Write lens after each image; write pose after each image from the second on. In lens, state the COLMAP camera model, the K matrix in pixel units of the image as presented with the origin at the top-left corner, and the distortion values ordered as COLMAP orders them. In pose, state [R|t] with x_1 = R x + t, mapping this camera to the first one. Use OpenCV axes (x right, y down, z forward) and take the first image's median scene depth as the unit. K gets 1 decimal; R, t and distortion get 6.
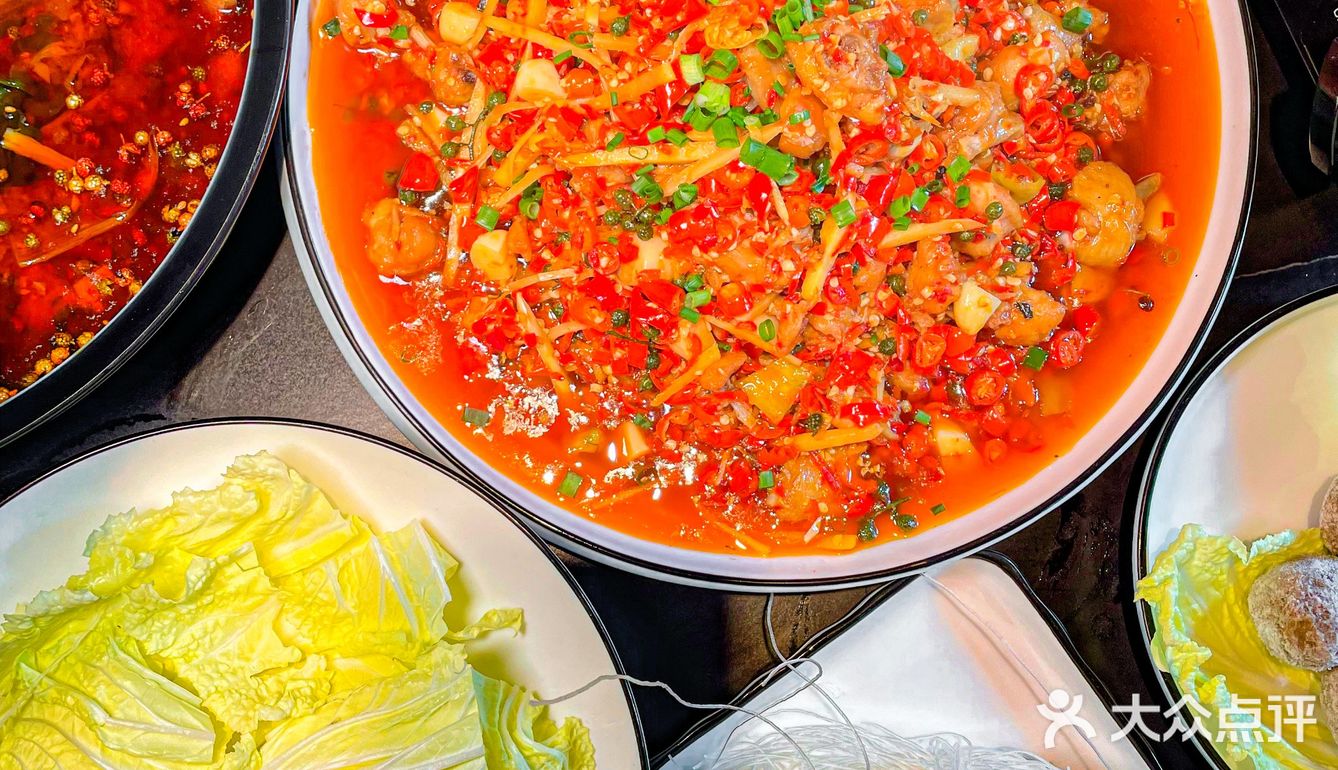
lens RADIAL K [[1257.5, 0, 669.0], [0, 1257.5, 385.0], [0, 0, 1]] dist [0.096147, -0.156684]
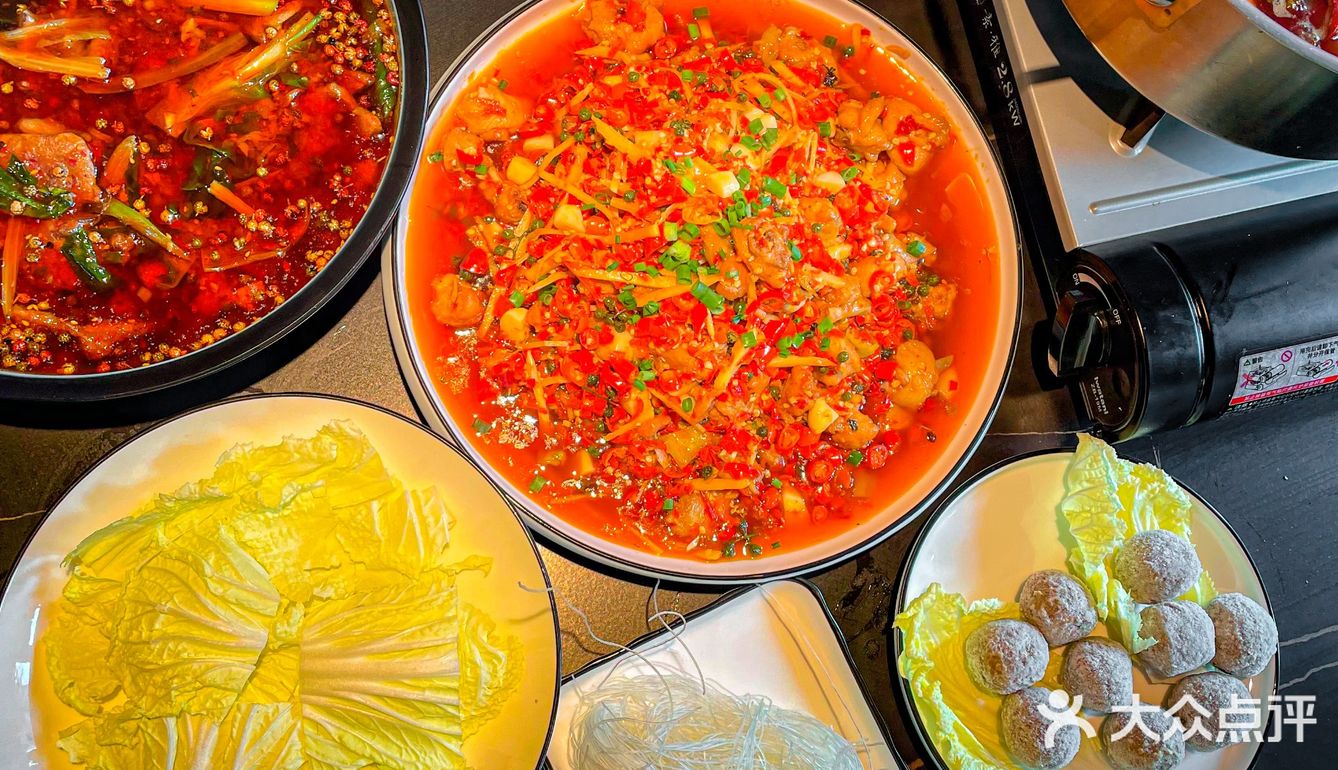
lens RADIAL K [[1257.5, 0, 669.0], [0, 1257.5, 385.0], [0, 0, 1]] dist [0.096147, -0.156684]
pose [[0.979086, 0.184791, 0.085105, -0.075863], [-0.174364, 0.977709, -0.116968, 0.112037], [-0.104823, 0.099683, 0.989482, -0.492933]]
